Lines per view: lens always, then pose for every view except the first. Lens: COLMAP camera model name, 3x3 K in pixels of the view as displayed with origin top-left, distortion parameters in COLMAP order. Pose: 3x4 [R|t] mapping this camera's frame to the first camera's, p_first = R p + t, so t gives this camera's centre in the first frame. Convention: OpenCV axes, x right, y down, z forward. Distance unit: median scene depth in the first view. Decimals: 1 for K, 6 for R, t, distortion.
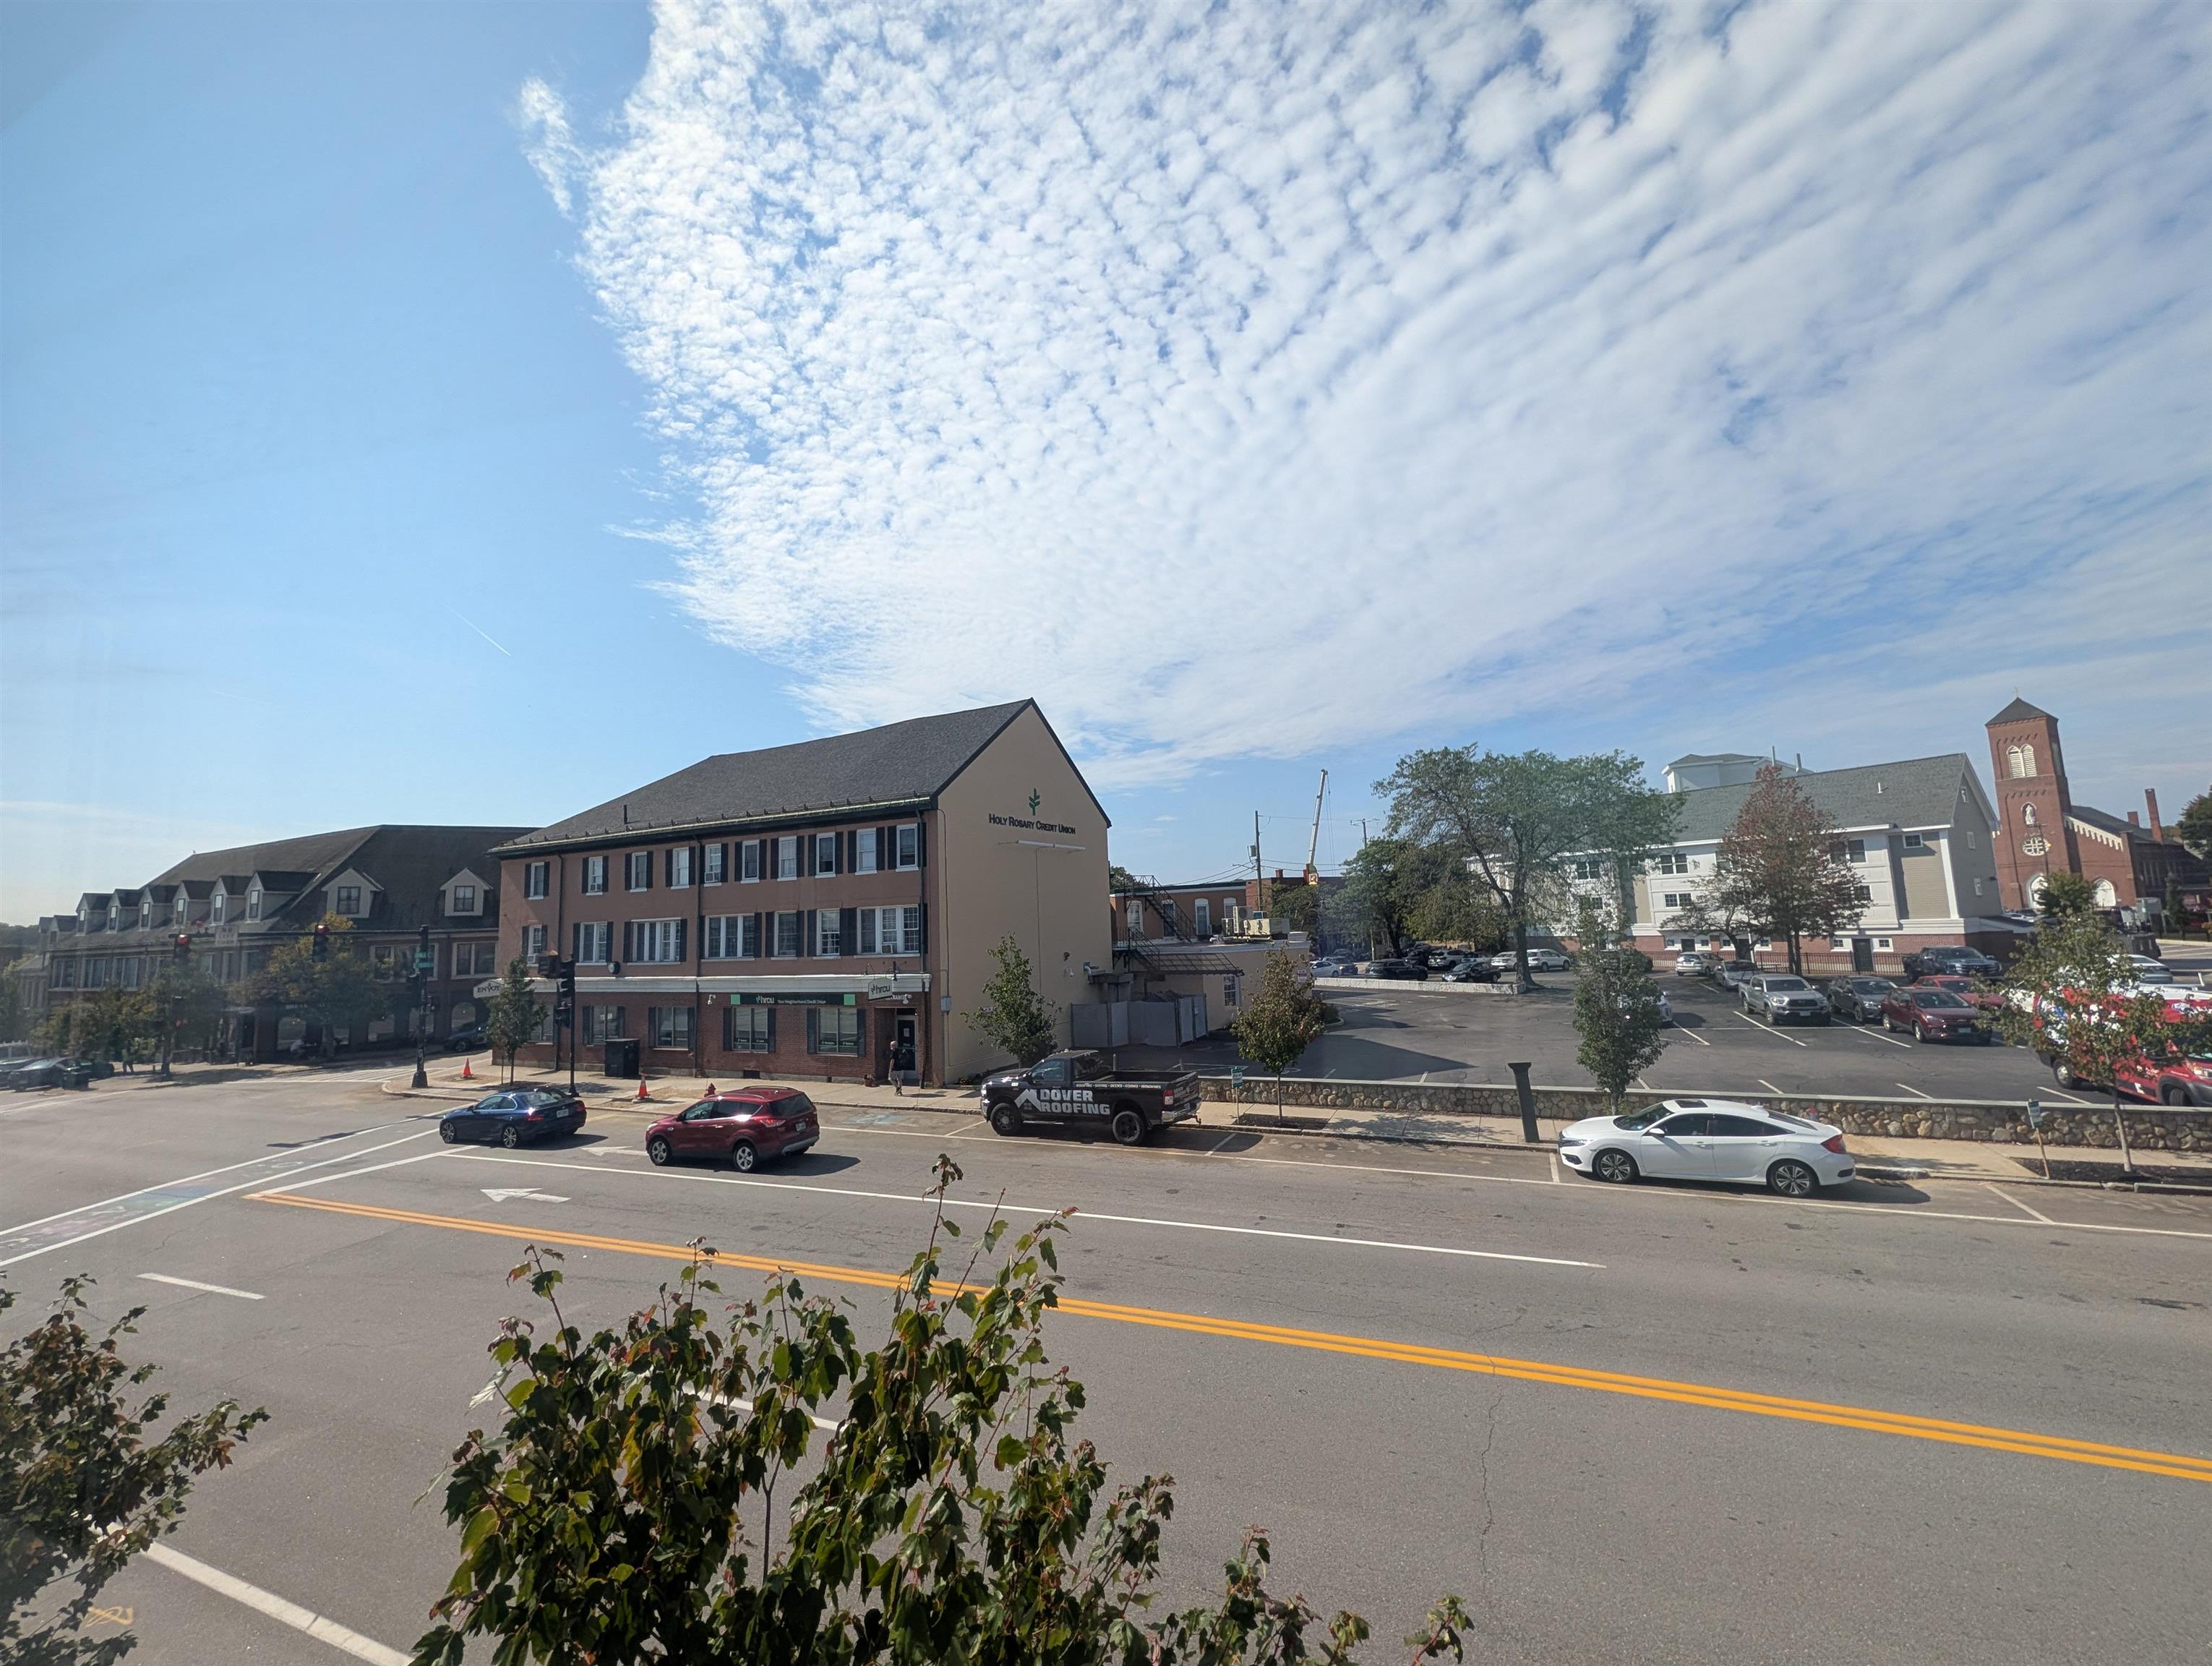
lens RADIAL K [[870.0, 0, 1110.8], [0, 870.0, 830.9], [0, 0, 1]] dist [0.010131, -0.000134]
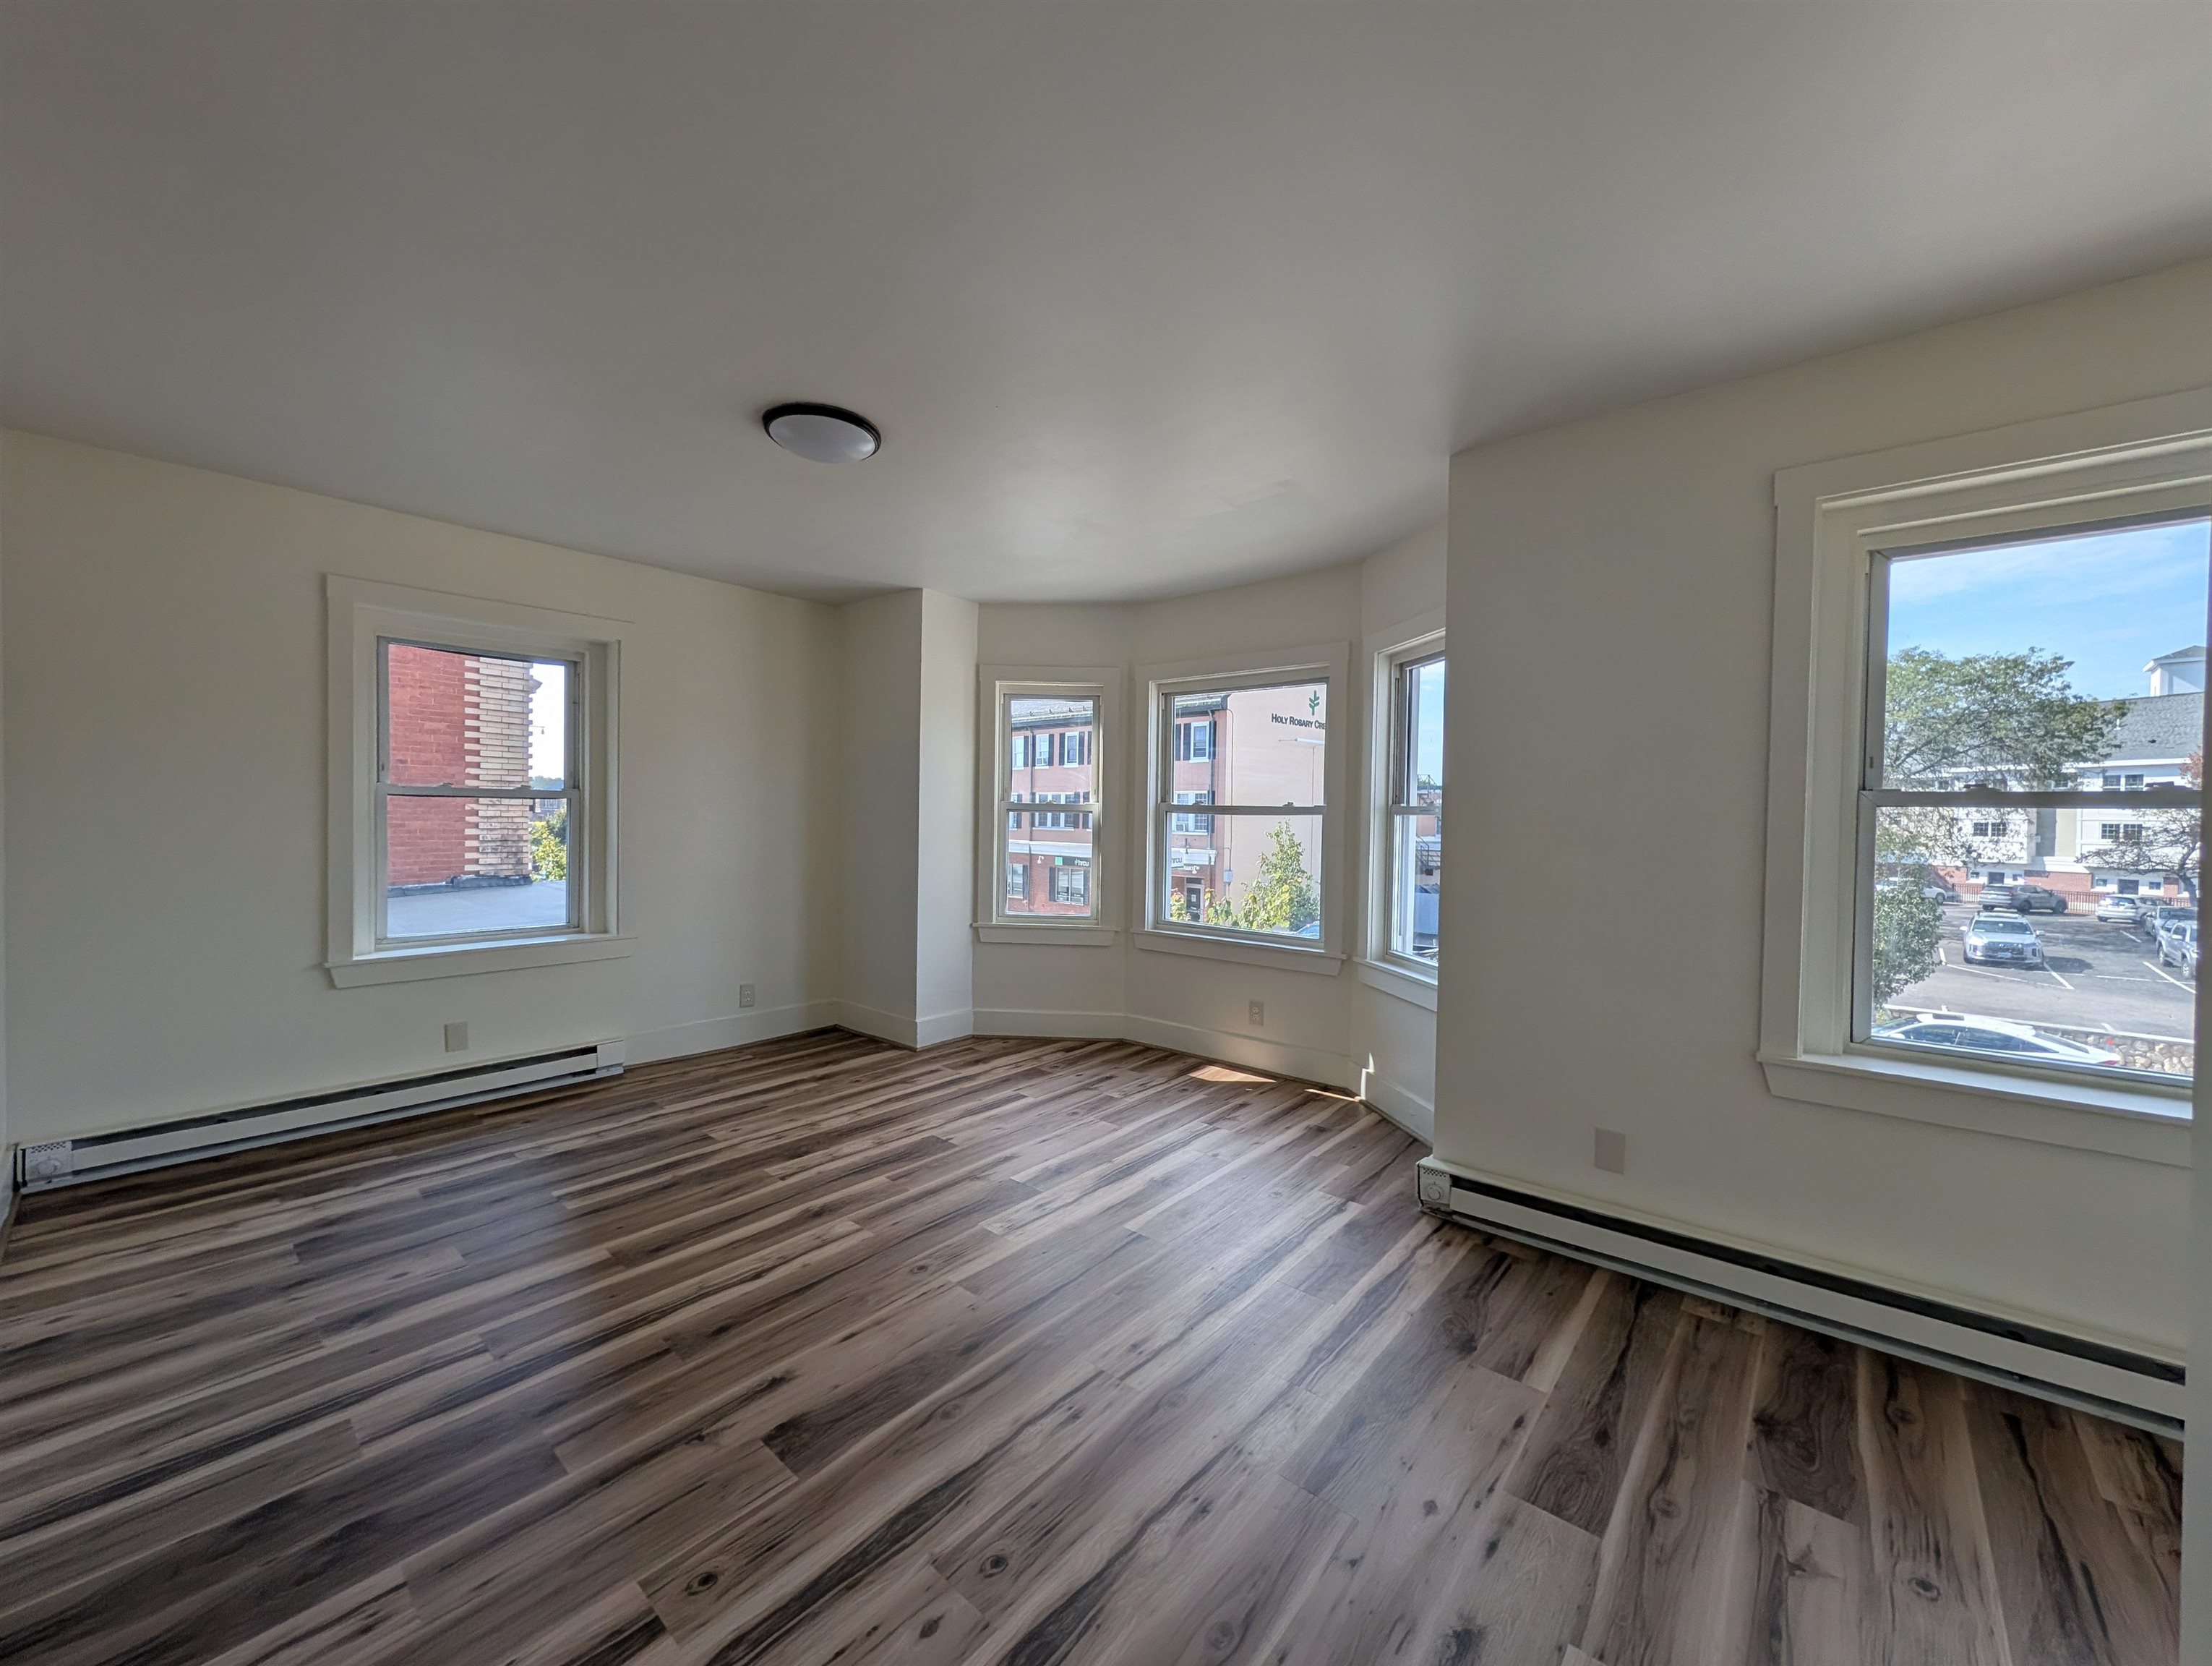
lens RADIAL K [[870.0, 0, 1110.8], [0, 870.0, 830.9], [0, 0, 1]] dist [0.010131, -0.000134]
pose [[0.949656, 0.061440, -0.307211, 0.015394], [-0.023130, 0.991656, 0.126824, -0.007111], [0.312440, -0.113333, 0.943153, -0.130454]]
